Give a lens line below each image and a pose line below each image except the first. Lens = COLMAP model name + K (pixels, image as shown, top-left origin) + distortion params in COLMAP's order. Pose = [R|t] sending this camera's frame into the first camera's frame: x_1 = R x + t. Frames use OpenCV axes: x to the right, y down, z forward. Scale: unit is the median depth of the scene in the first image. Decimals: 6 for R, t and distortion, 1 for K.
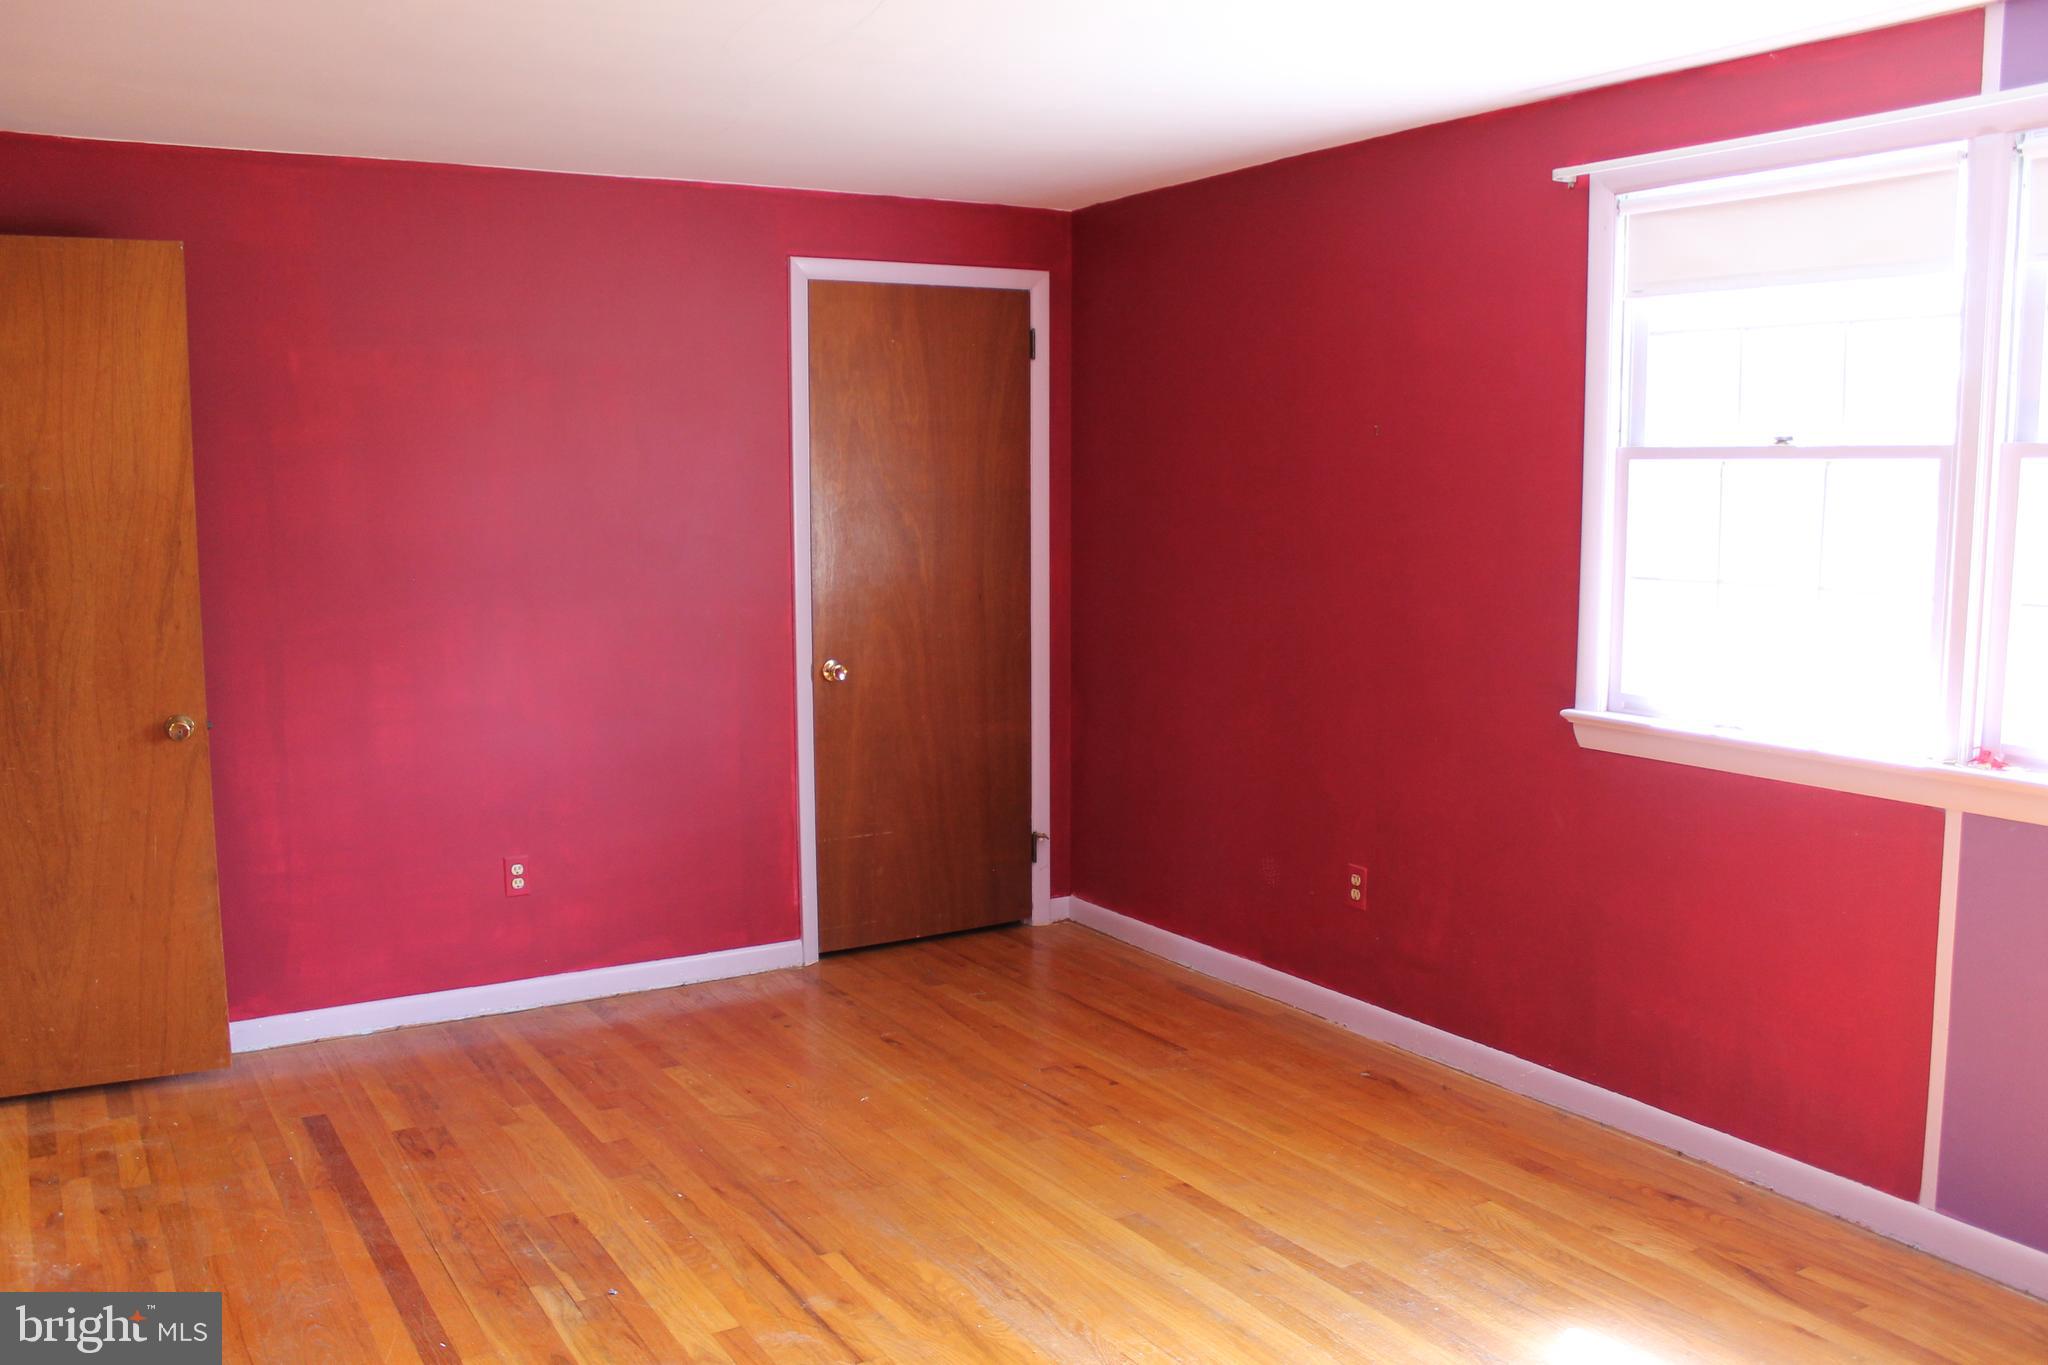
lens RADIAL K [[1758.5, 0, 1016.9], [0, 1758.5, 679.5], [0, 0, 1]] dist [-0.155280, 0.156197]
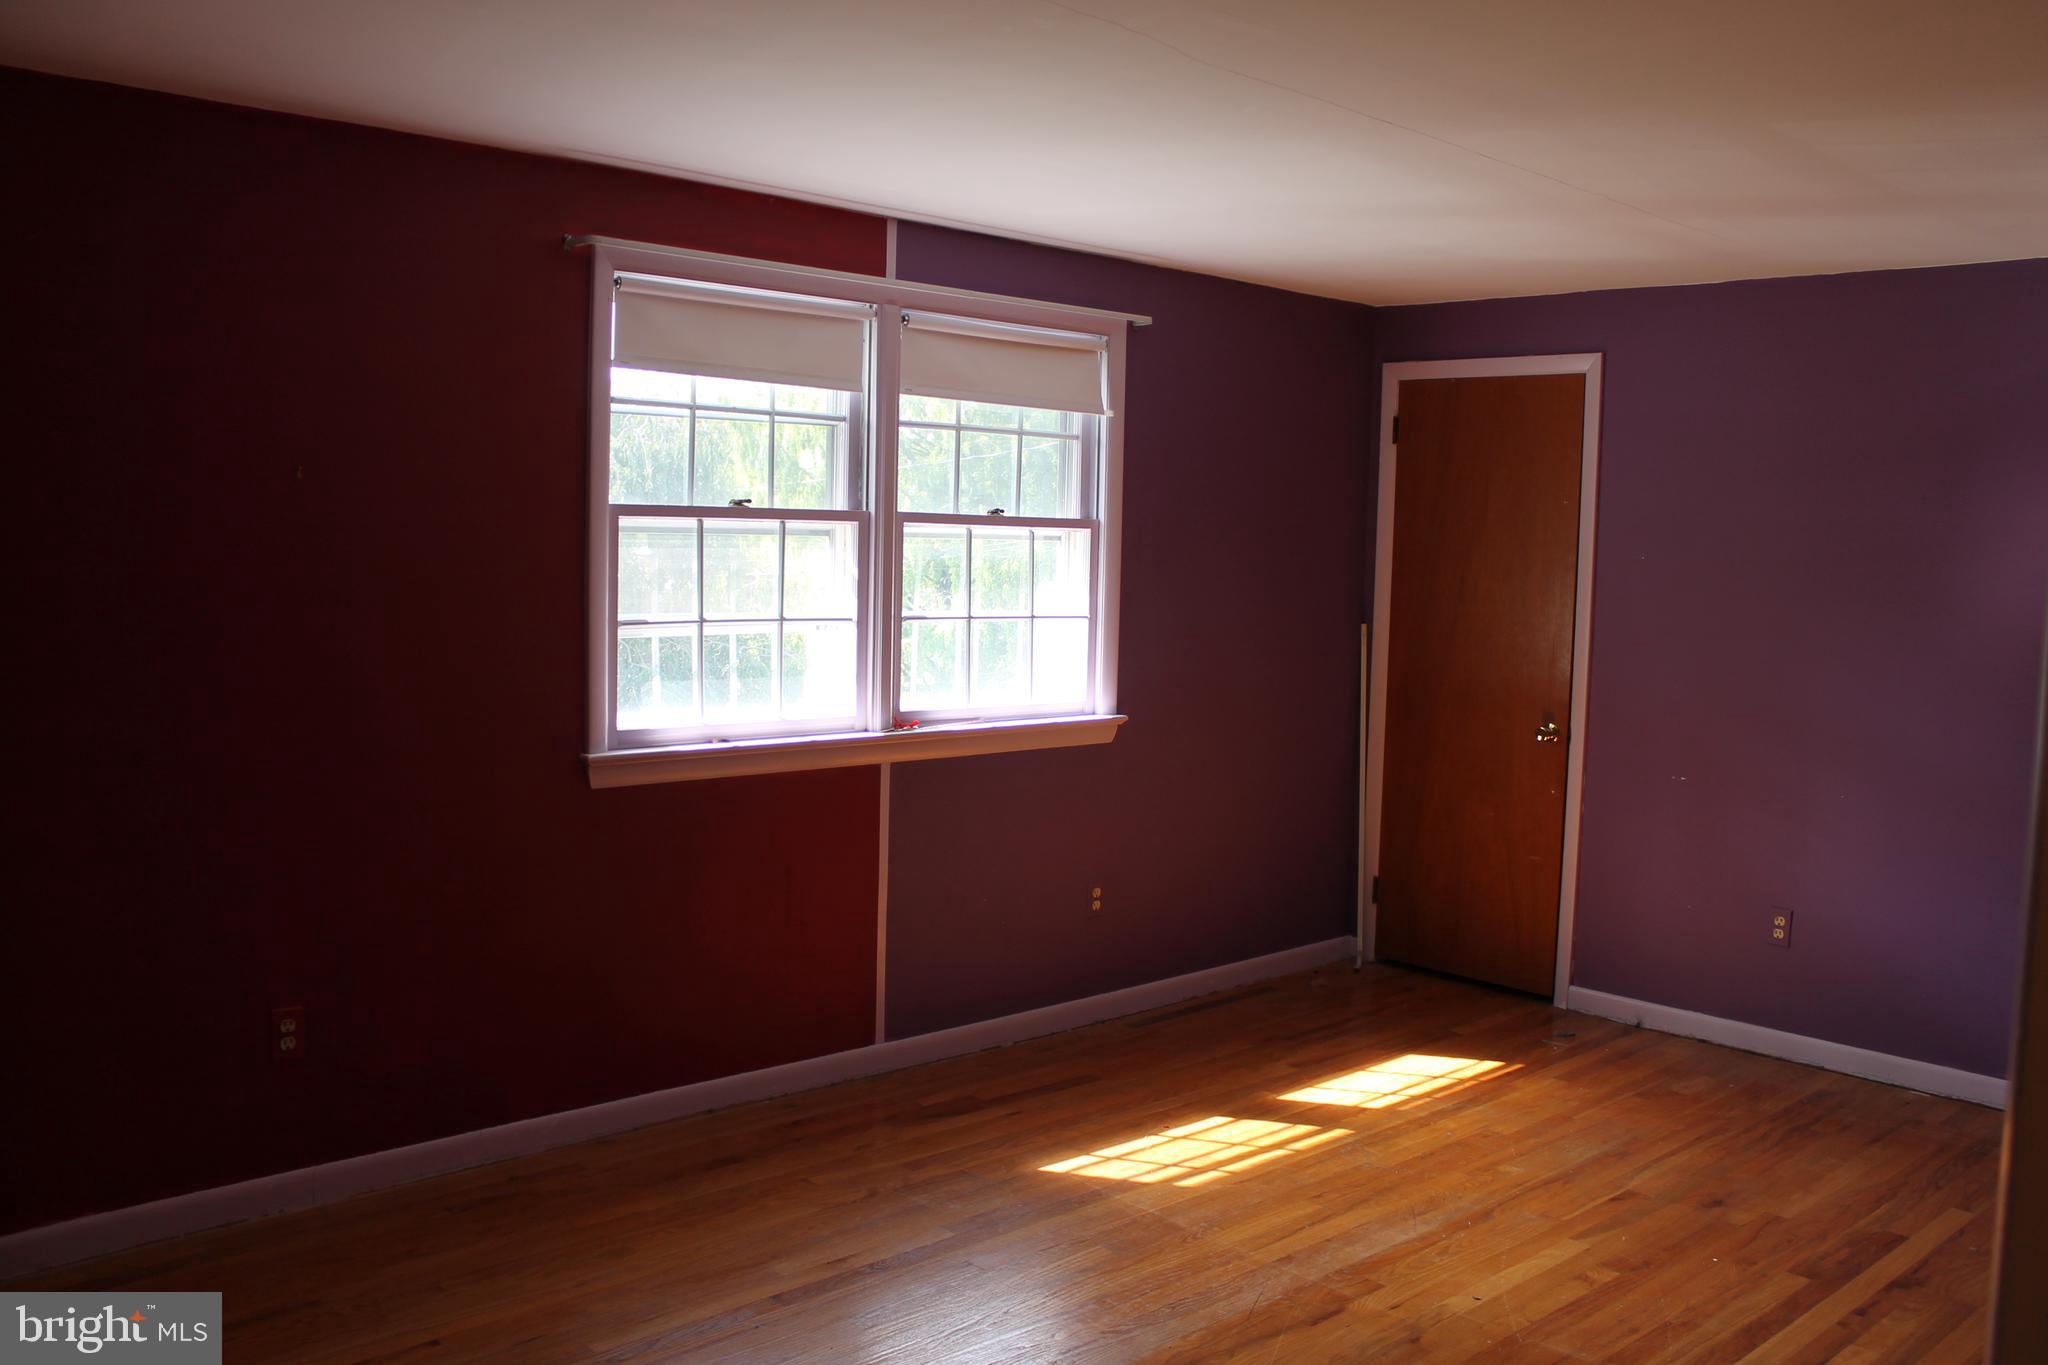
lens RADIAL K [[1758.5, 0, 1016.9], [0, 1758.5, 679.5], [0, 0, 1]] dist [-0.155280, 0.156197]
pose [[-0.209115, -0.081280, 0.974507, -0.840507], [0.092071, 0.990476, 0.102369, -0.124273], [-0.973547, 0.111131, -0.199640, 1.071579]]
